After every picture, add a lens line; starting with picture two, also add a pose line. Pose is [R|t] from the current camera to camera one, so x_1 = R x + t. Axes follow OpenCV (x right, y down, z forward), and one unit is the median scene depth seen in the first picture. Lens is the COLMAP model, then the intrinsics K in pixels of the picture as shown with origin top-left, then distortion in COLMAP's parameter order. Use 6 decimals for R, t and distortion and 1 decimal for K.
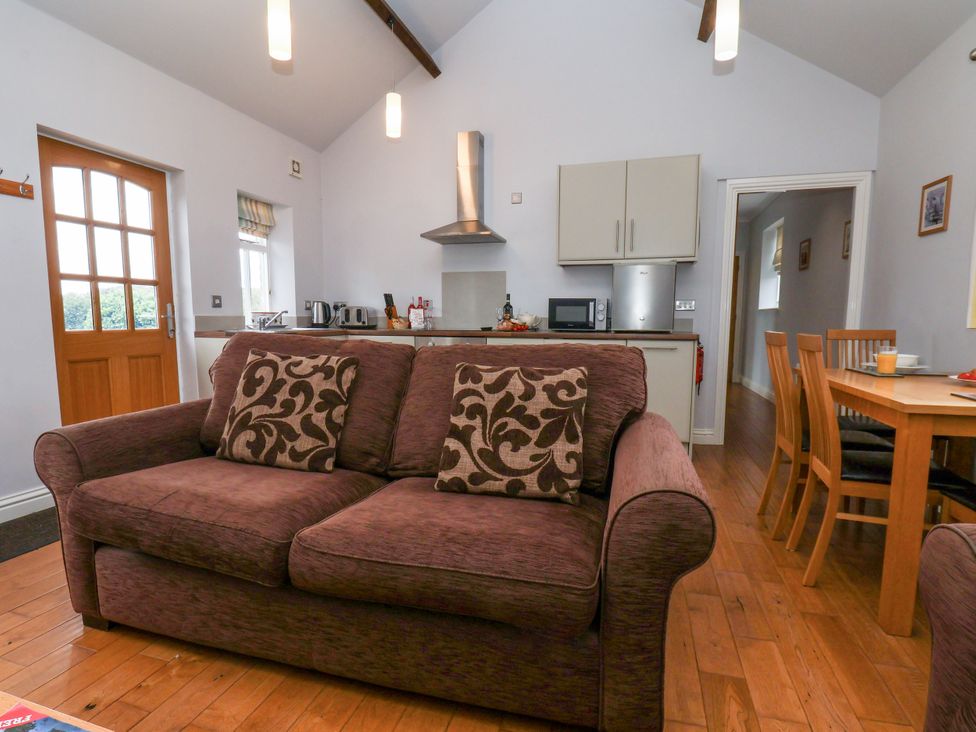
lens RADIAL K [[510.1, 0, 492.1], [0, 510.1, 378.6], [0, 0, 1]] dist [-0.005065, -0.007777]
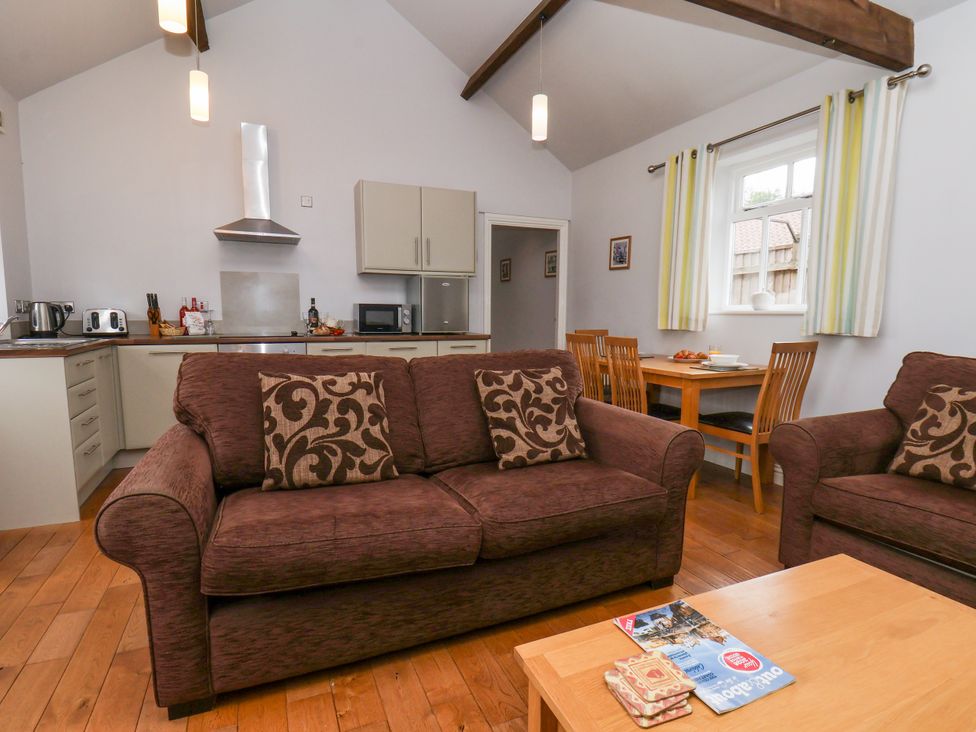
lens RADIAL K [[510.1, 0, 491.6], [0, 510.1, 373.6], [0, 0, 1]] dist [-0.005065, -0.007777]
pose [[0.764758, -0.077039, 0.639695, -0.423786], [0.072217, 0.996819, 0.033712, -0.031375], [-0.640258, 0.020415, 0.767889, 0.008824]]
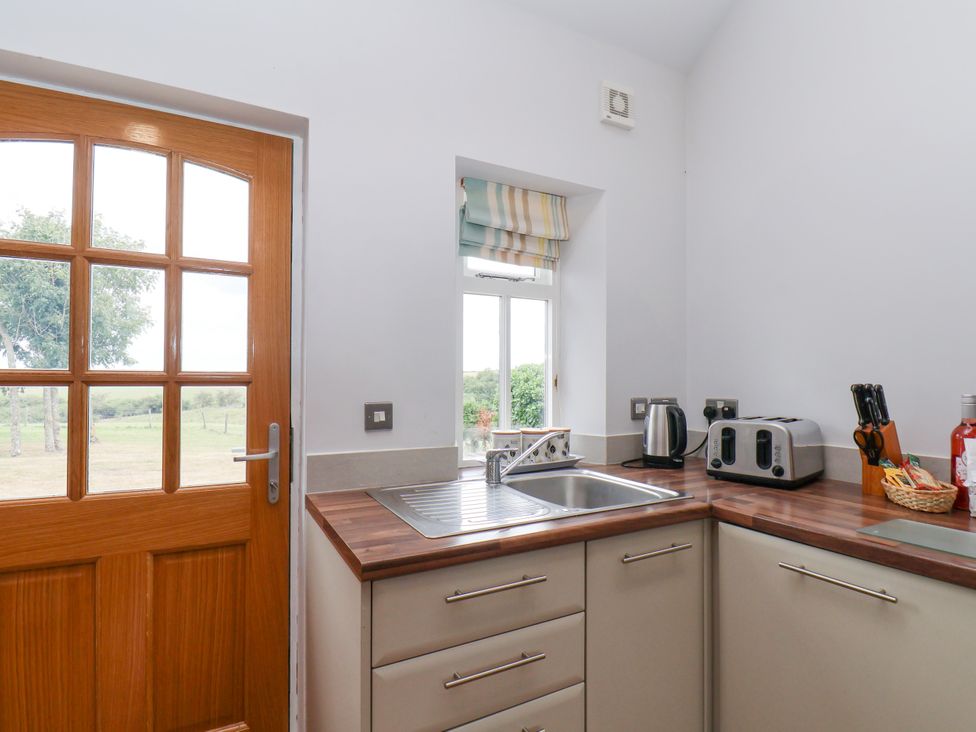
lens RADIAL K [[510.1, 0, 486.8], [0, 510.1, 374.4], [0, 0, 1]] dist [-0.005065, -0.007777]
pose [[0.697022, -0.012092, -0.716948, -0.190585], [-0.082765, 0.991818, -0.097193, -0.162724], [0.712257, 0.127084, 0.690318, 0.818410]]
